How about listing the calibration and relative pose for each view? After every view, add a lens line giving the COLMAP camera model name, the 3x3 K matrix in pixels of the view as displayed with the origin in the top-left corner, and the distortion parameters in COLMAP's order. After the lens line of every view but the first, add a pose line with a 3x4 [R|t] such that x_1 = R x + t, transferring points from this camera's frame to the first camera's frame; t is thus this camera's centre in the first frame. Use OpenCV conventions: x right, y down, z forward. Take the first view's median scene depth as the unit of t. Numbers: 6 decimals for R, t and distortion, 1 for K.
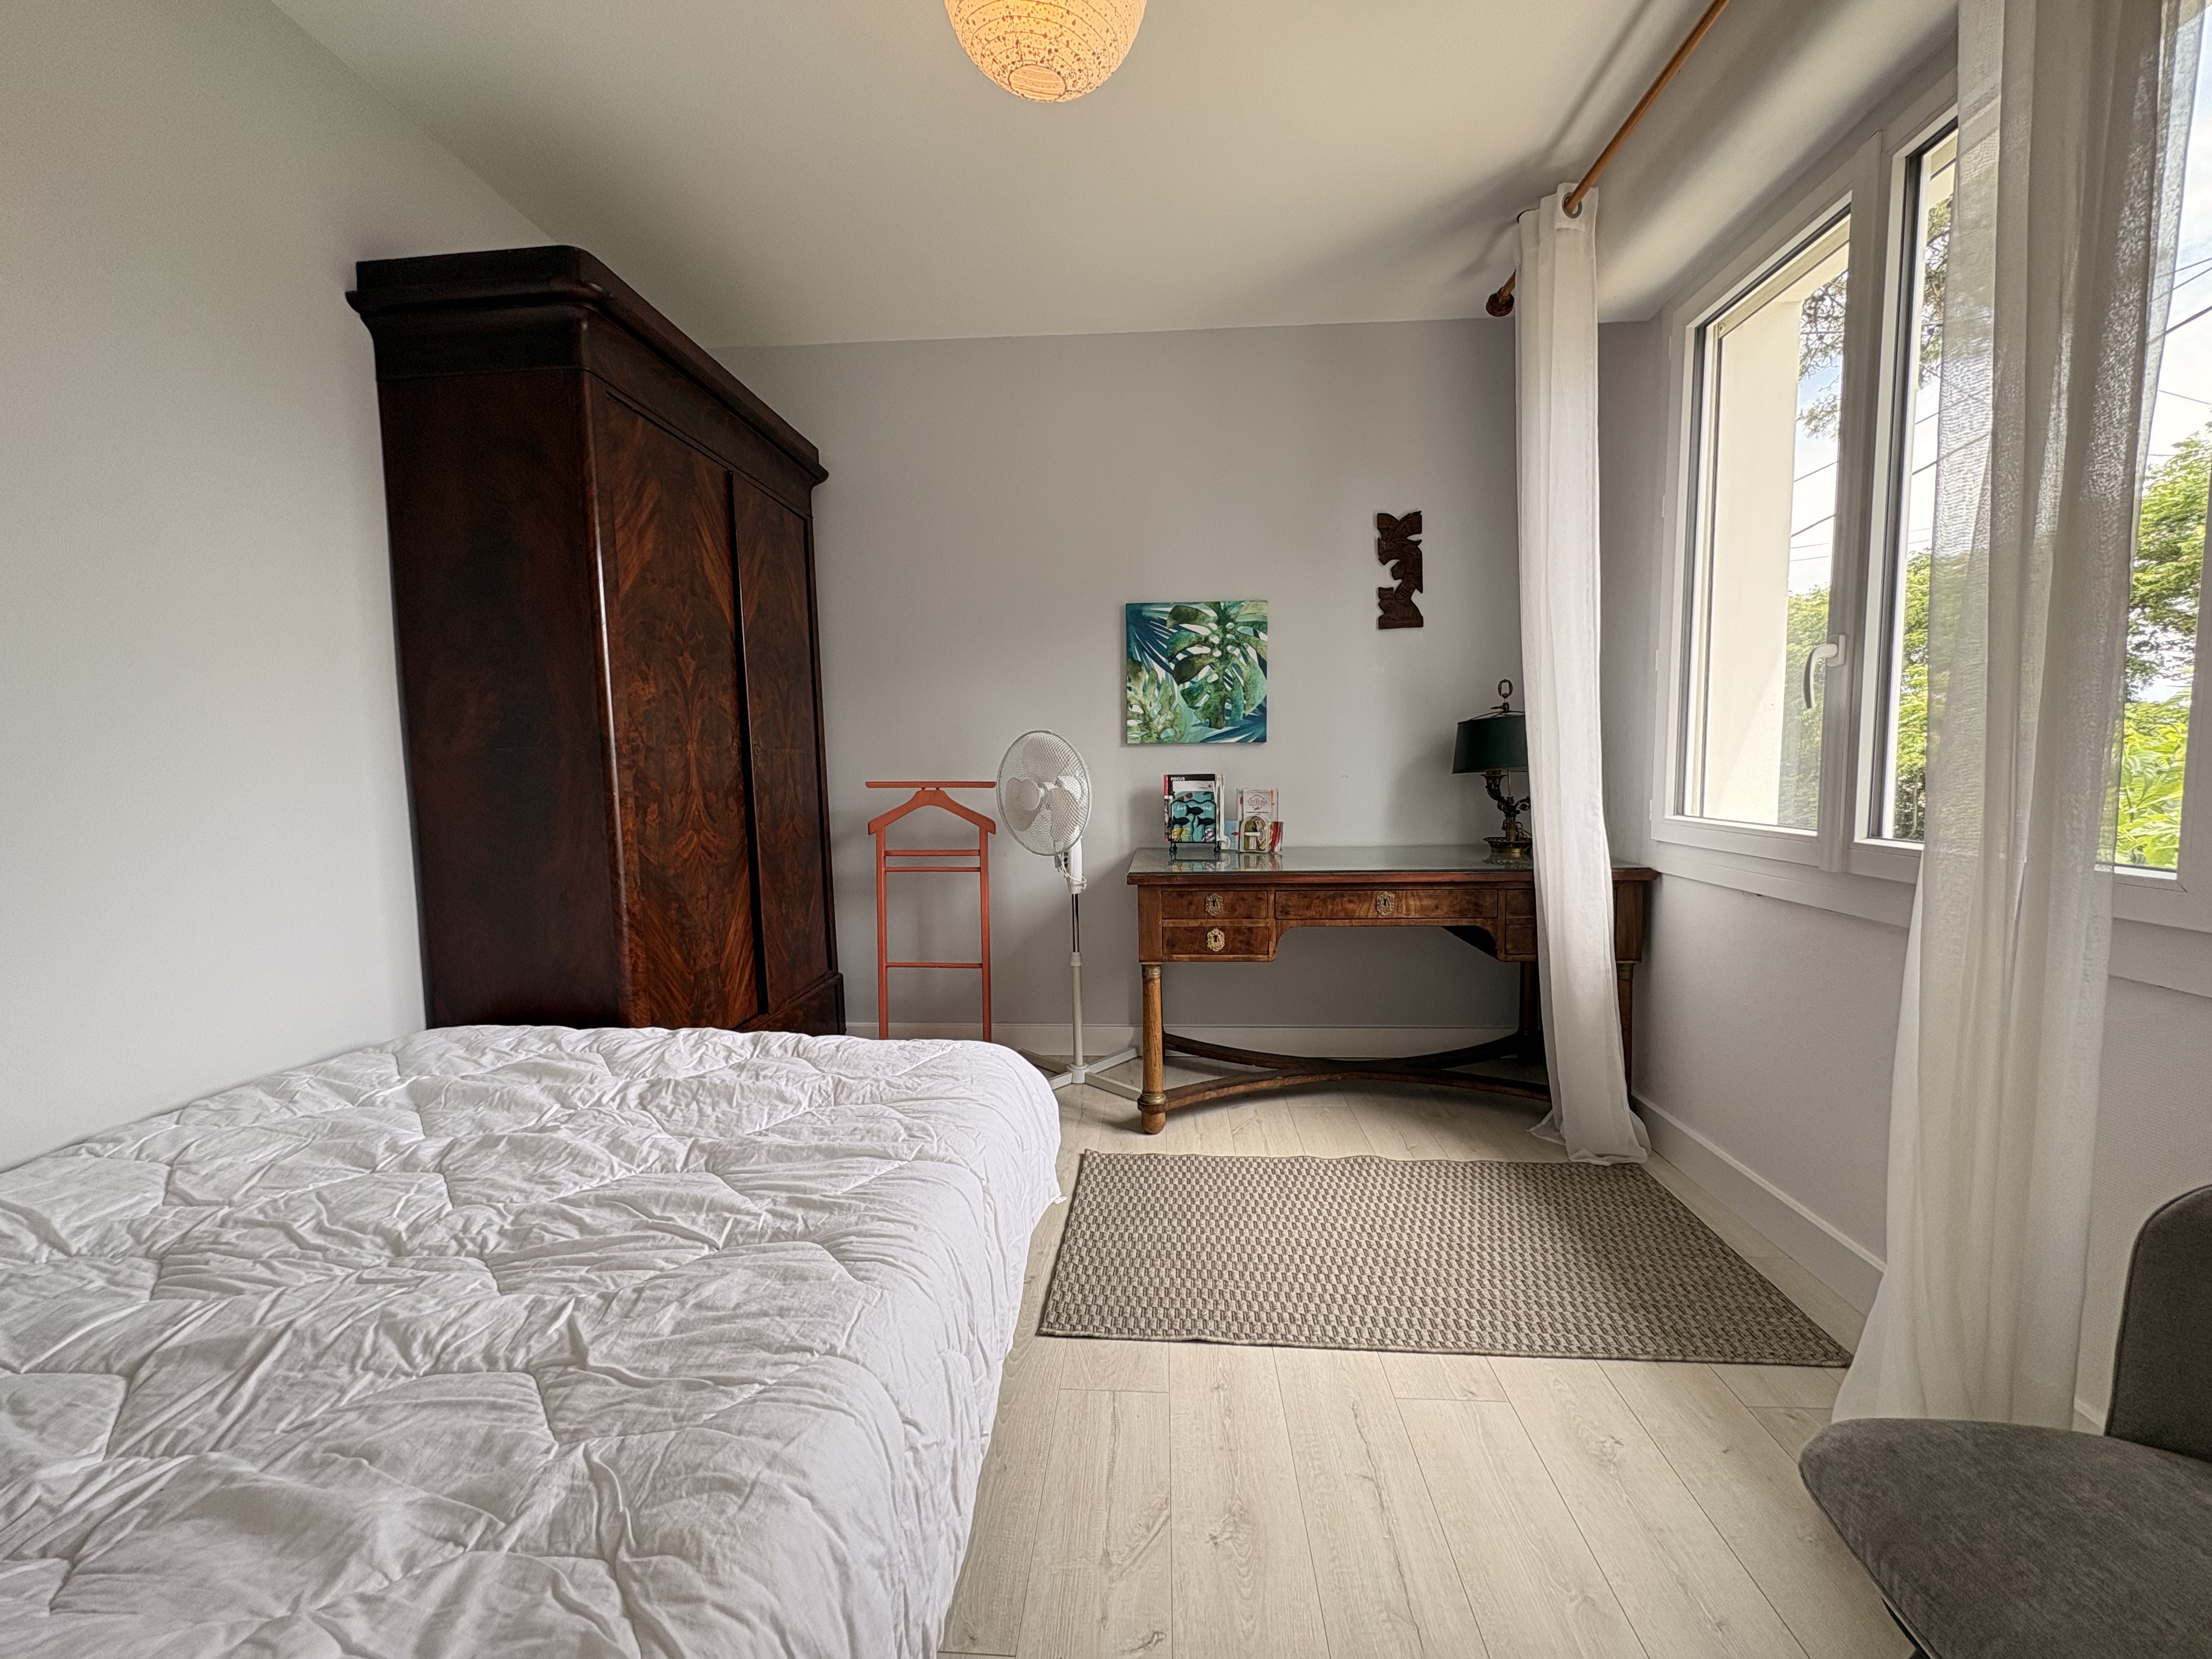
lens RADIAL K [[881.1, 0, 1103.5], [0, 881.1, 829.1], [0, 0, 1]] dist [0.002031, -0.000022]
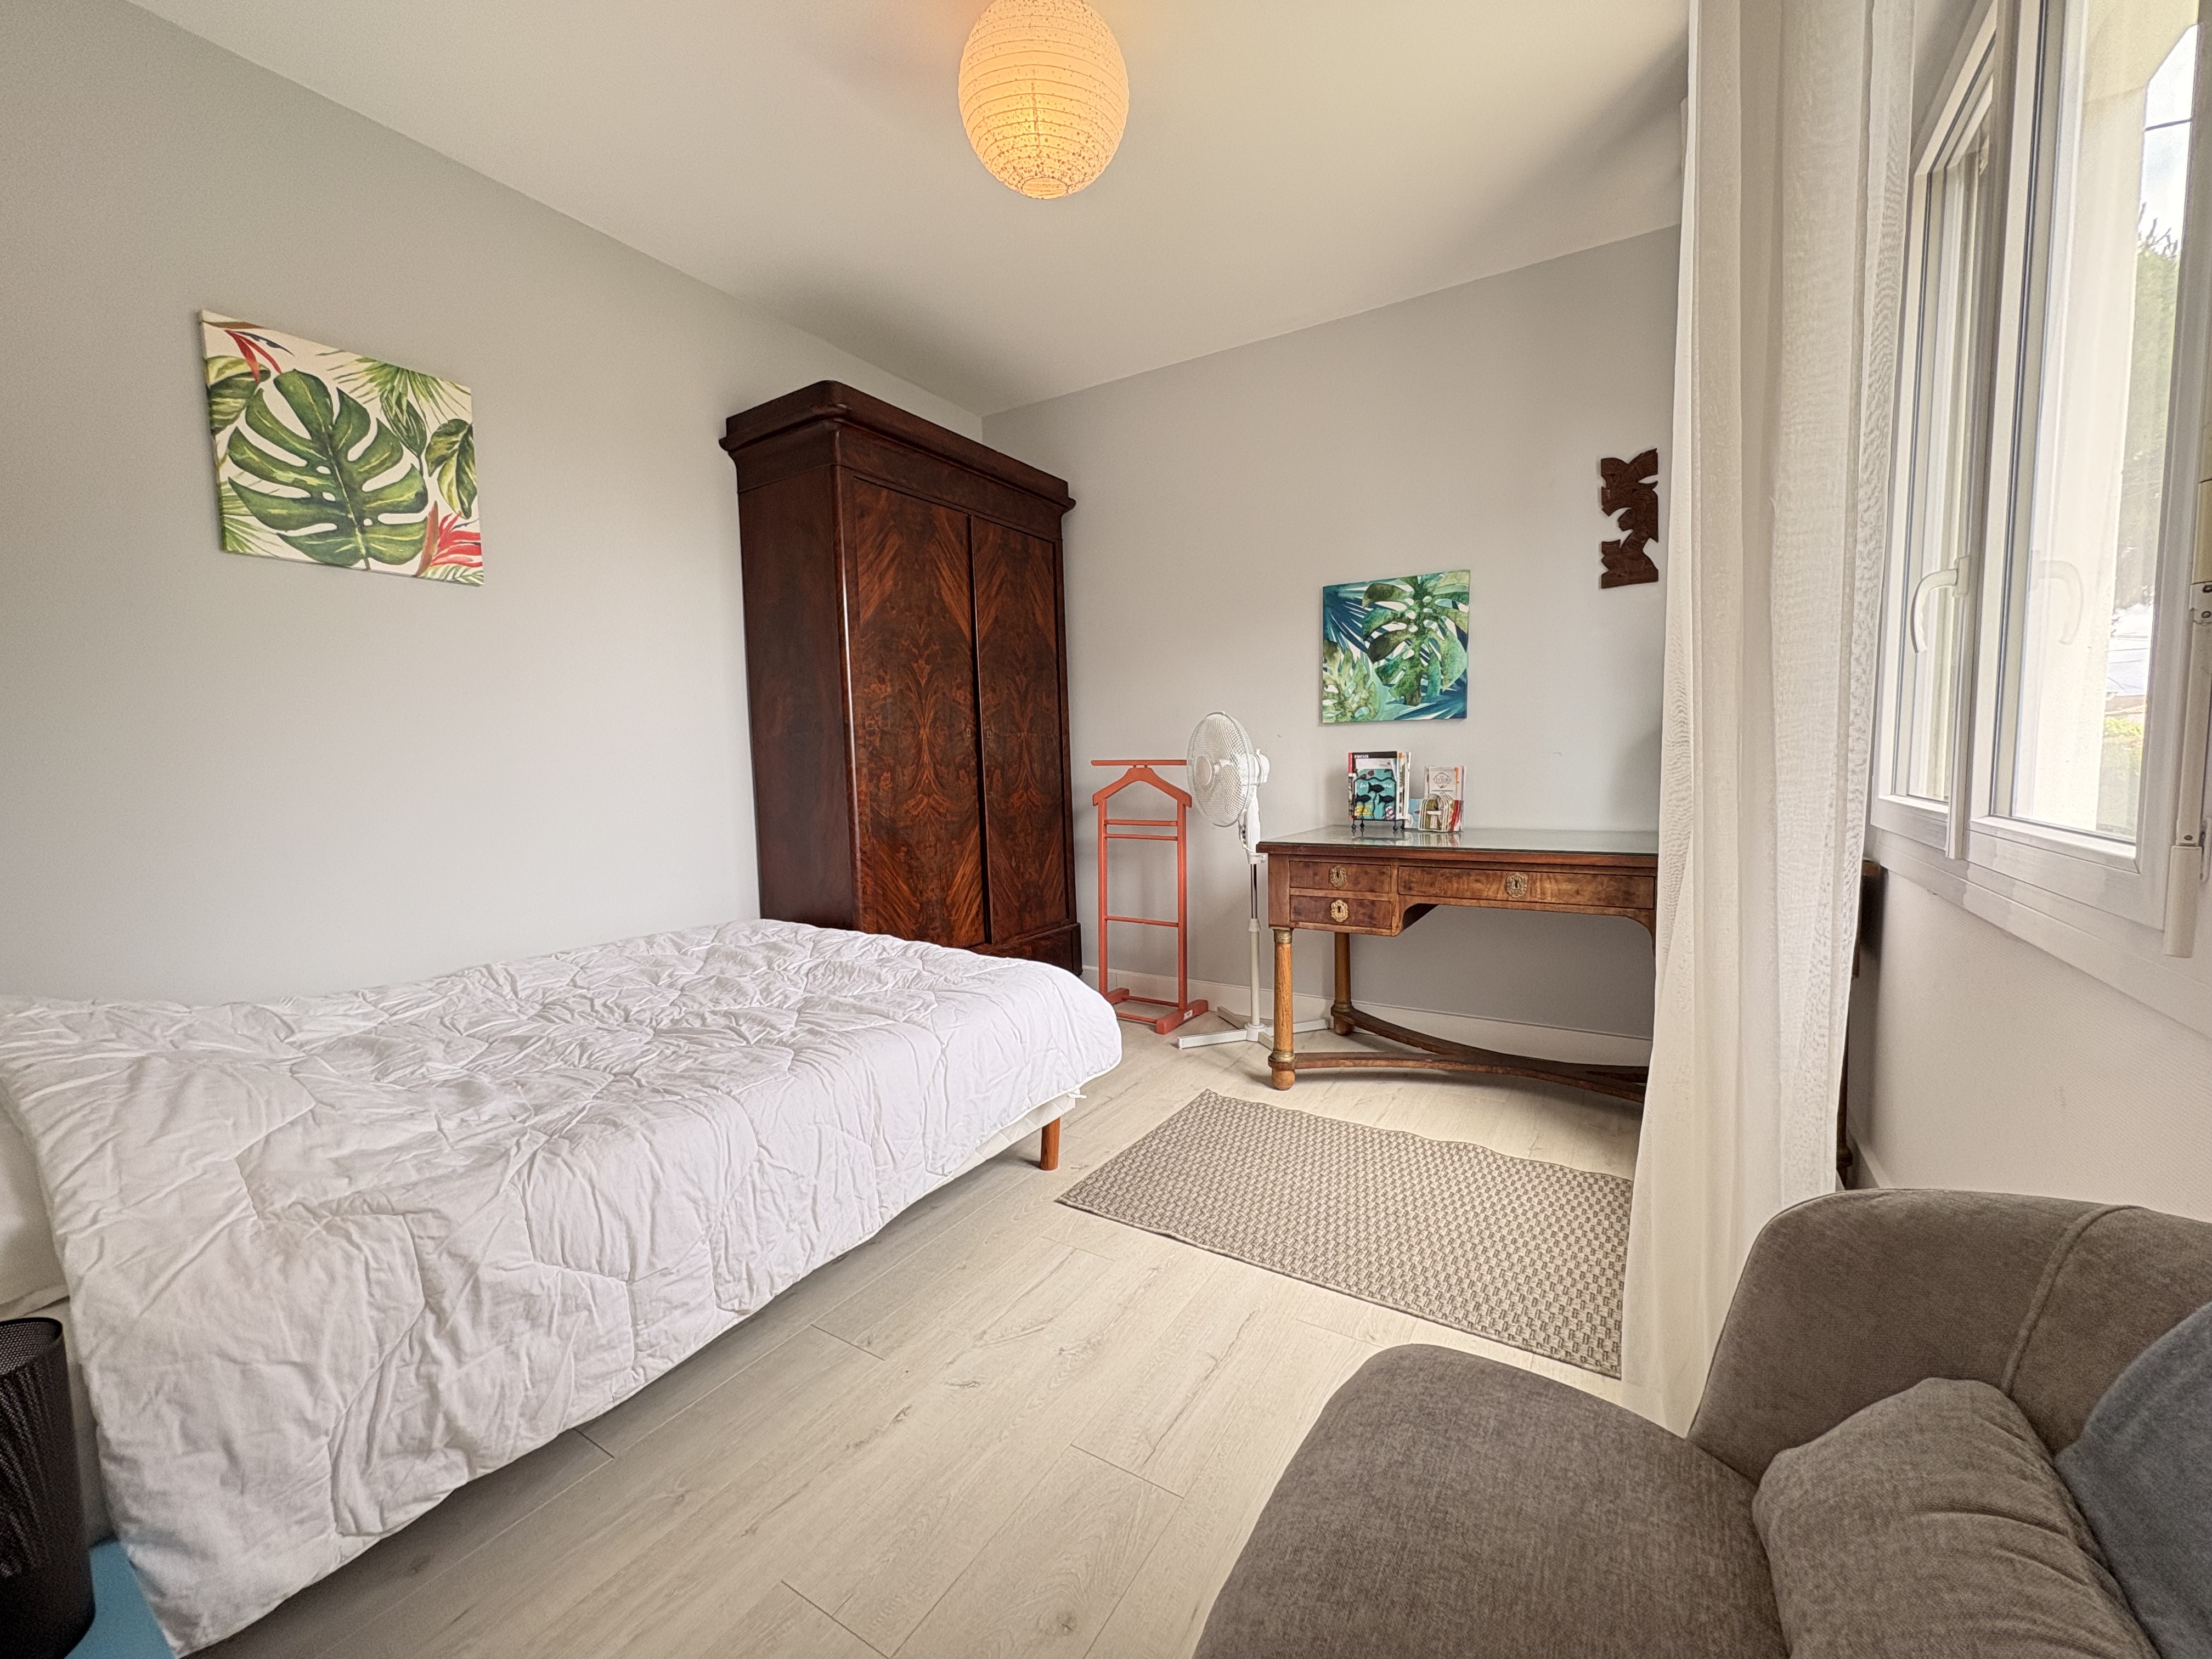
lens RADIAL K [[881.1, 0, 1103.5], [0, 881.1, 829.1], [0, 0, 1]] dist [0.002031, -0.000022]
pose [[0.882098, 0.033956, -0.469841, 0.322946], [-0.029281, 0.999422, 0.017255, 0.018542], [0.470156, -0.001463, 0.882582, -0.032614]]
